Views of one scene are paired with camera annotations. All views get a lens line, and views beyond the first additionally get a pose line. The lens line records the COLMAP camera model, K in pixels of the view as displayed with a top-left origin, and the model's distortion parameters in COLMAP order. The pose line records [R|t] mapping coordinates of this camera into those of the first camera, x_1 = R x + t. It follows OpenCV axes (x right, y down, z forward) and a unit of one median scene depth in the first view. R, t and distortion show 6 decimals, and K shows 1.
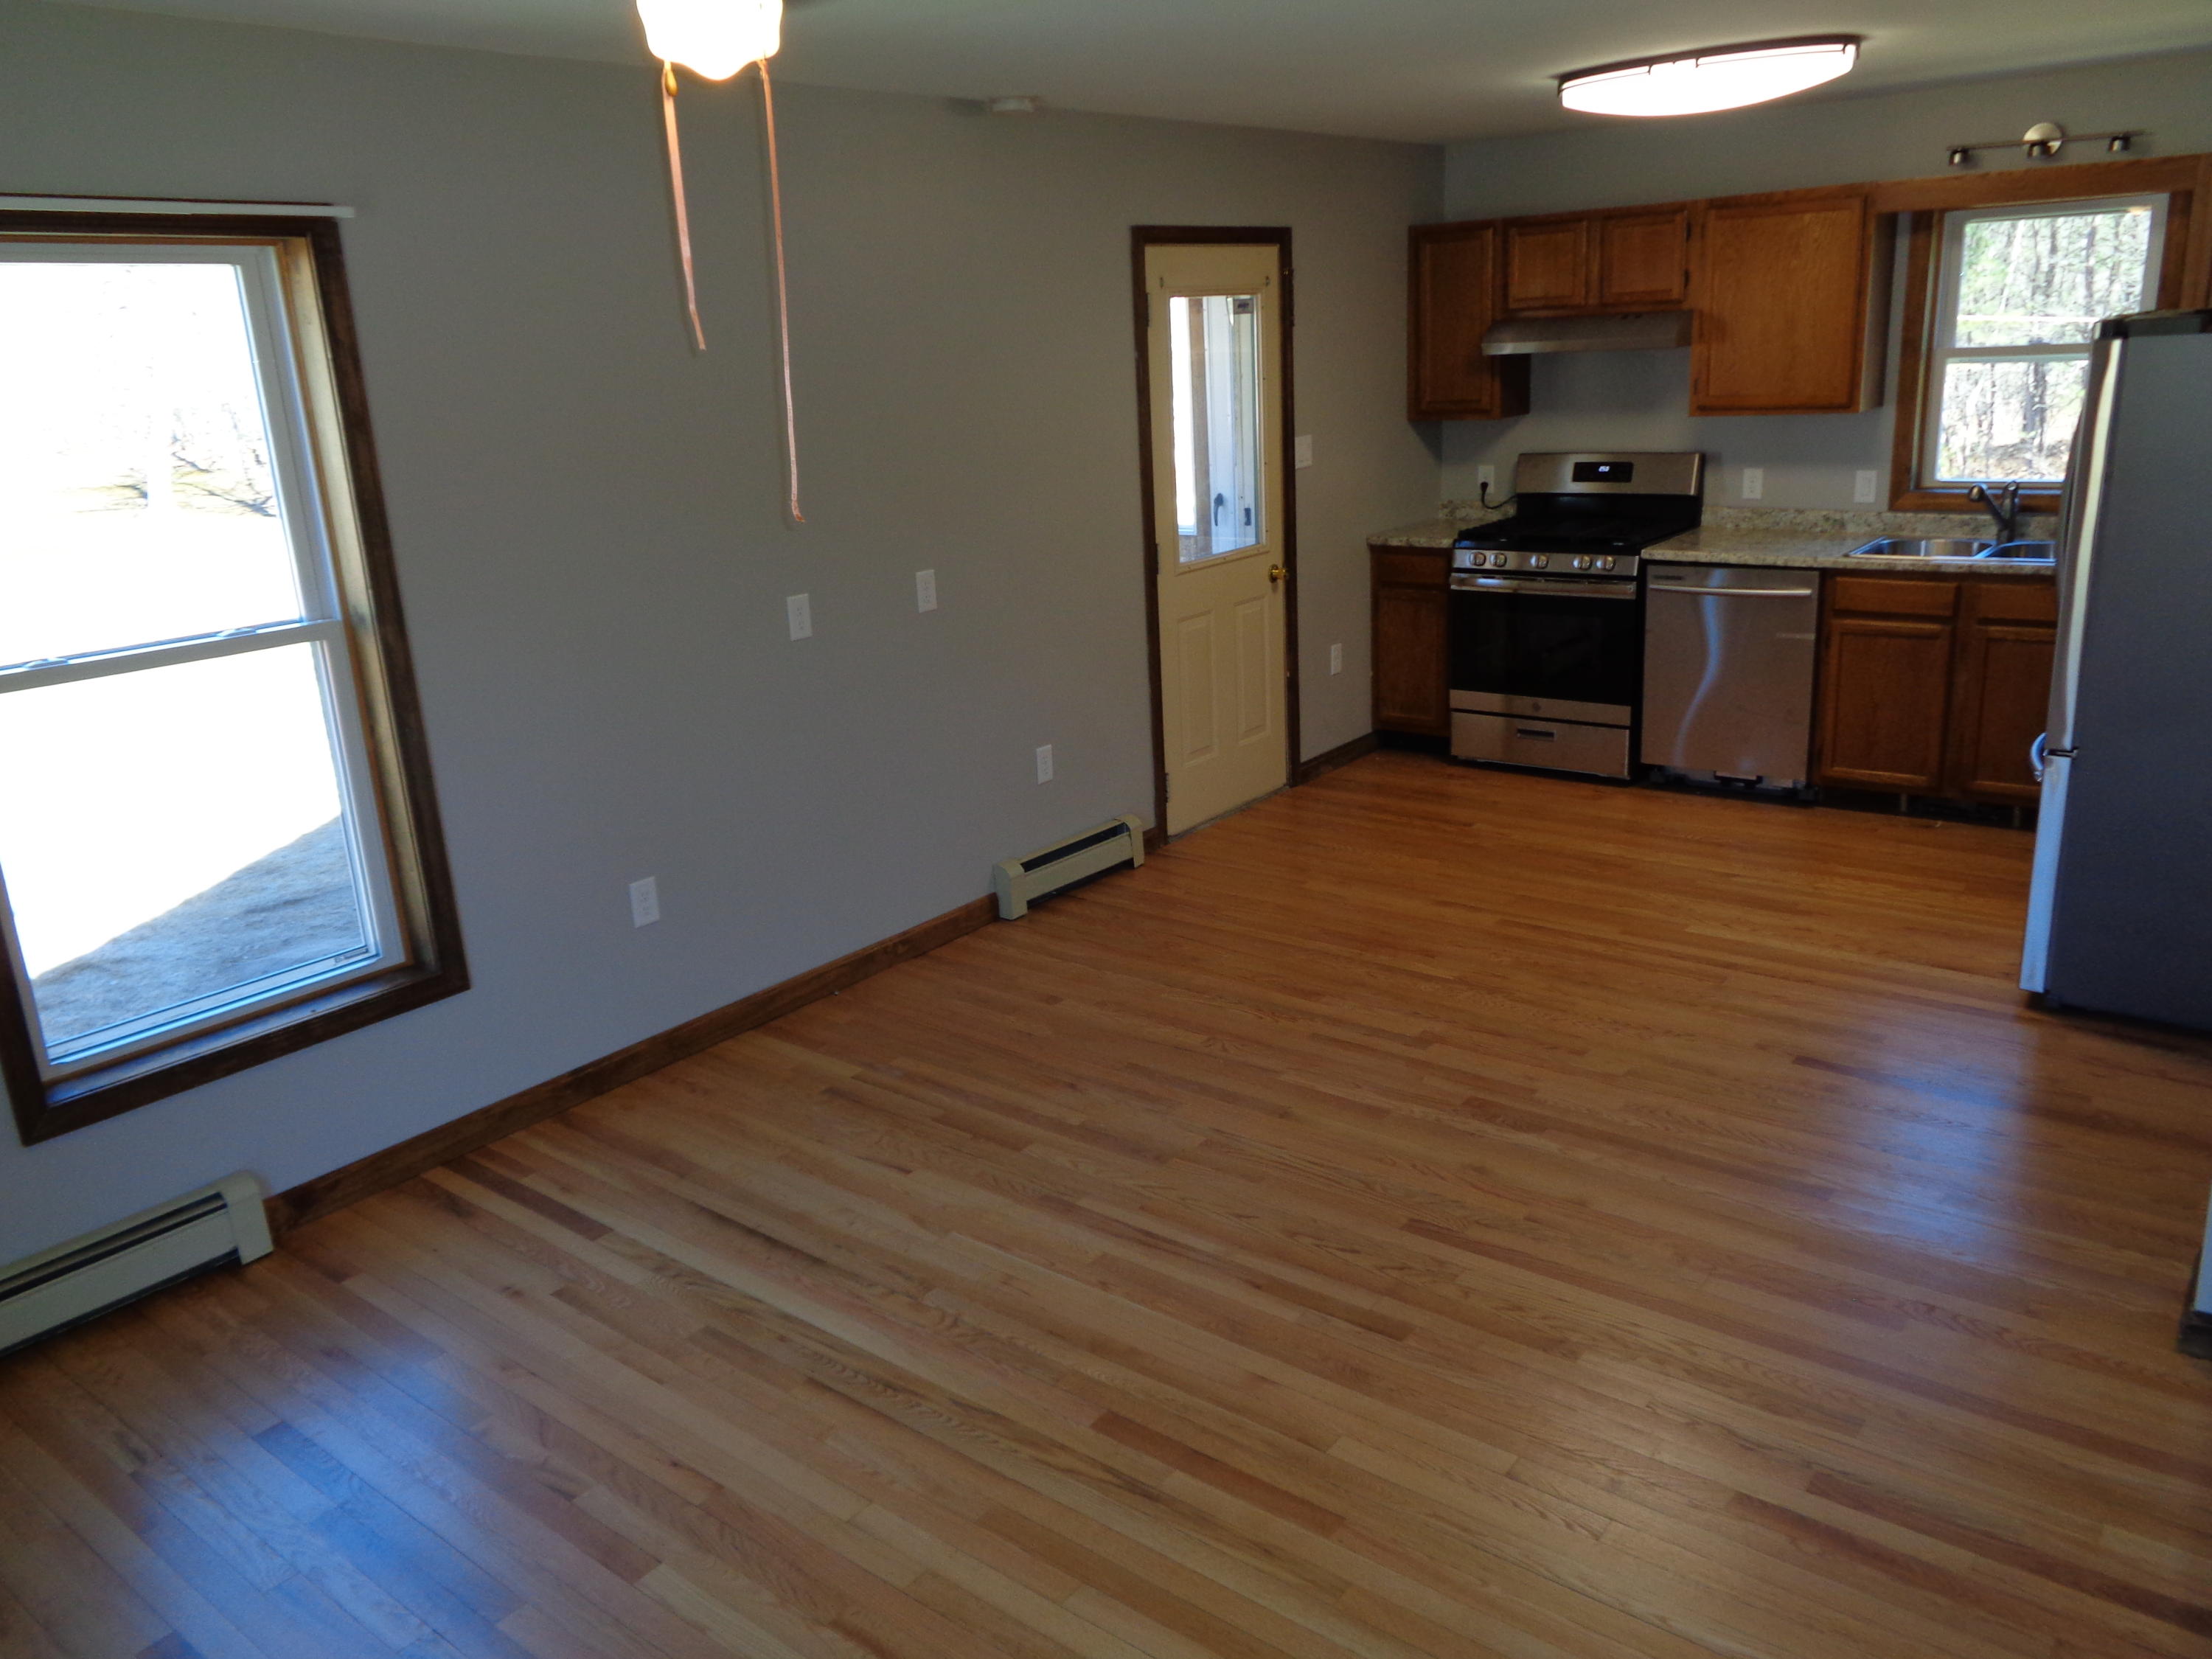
lens RADIAL K [[1656.9, 0, 1118.4], [0, 1656.9, 810.7], [0, 0, 1]] dist [-0.002560, 0.000582]
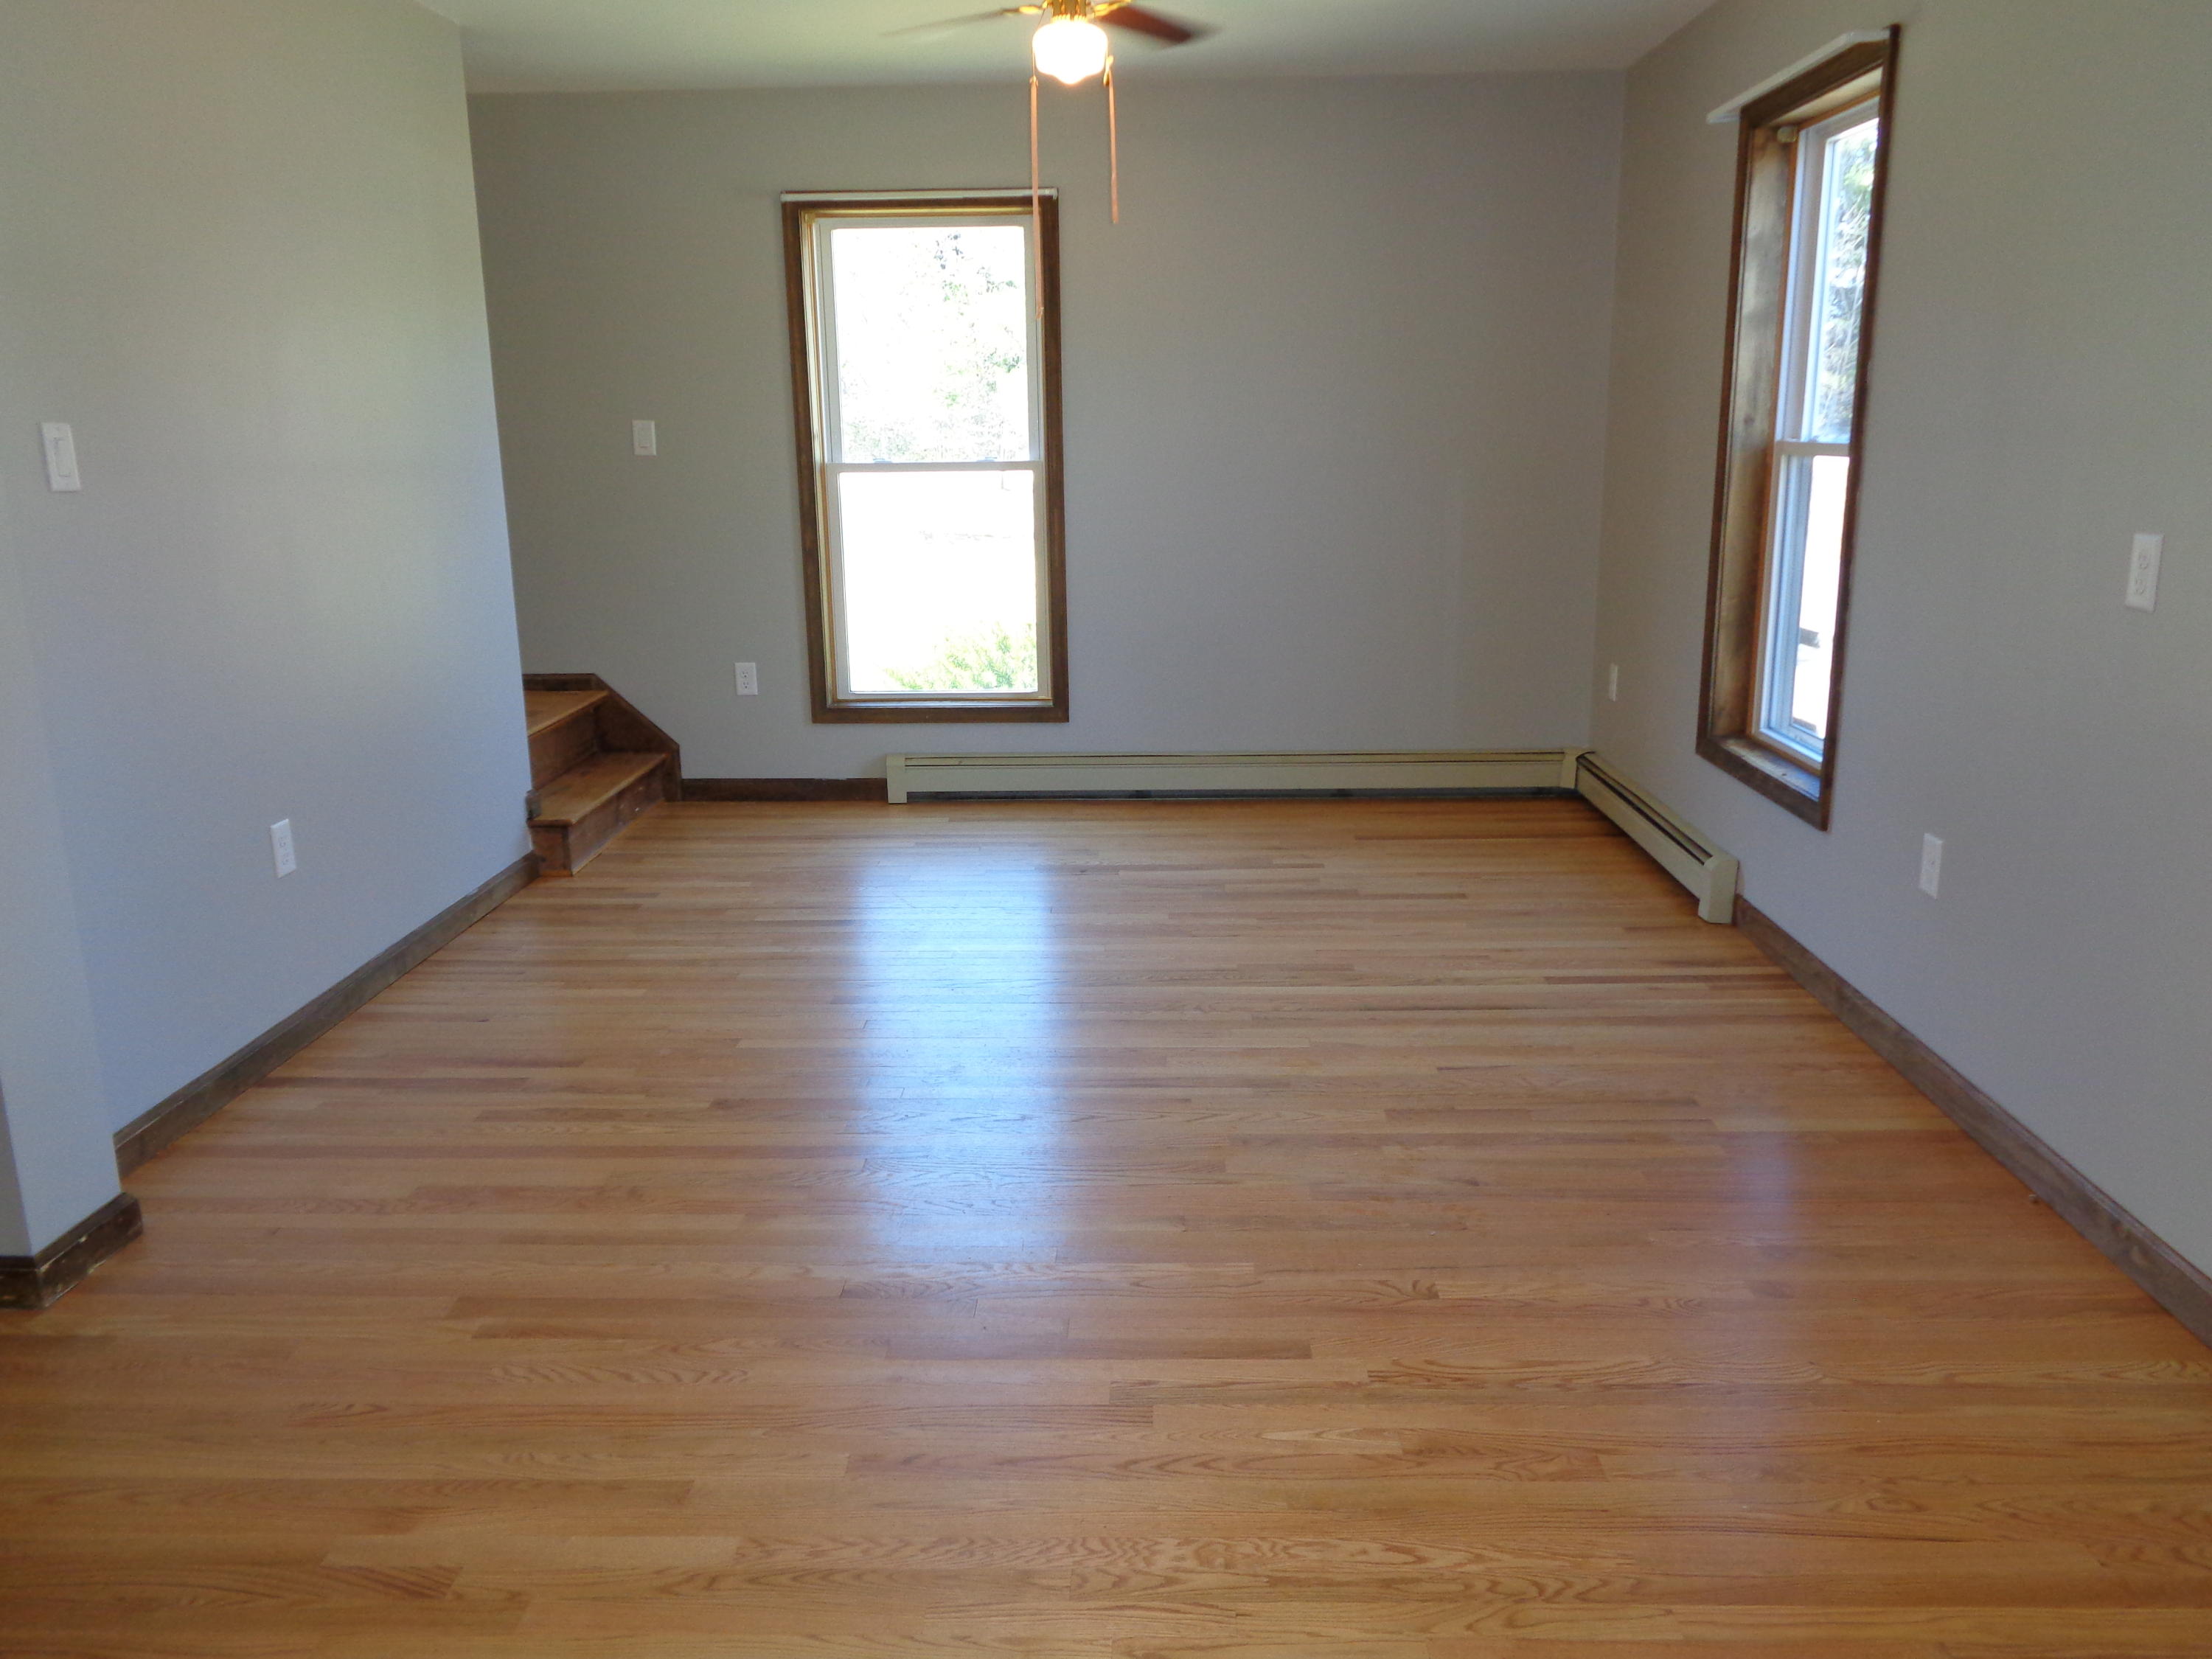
lens RADIAL K [[1647.7, 0, 1106.0], [0, 1647.7, 829.5], [0, 0, 1]] dist [-0.004589, 0.001116]
pose [[-0.800278, 0.205253, -0.563406, 0.538205], [-0.113793, 0.870531, 0.478776, -0.336020], [0.588733, 0.447266, -0.673311, 1.490703]]
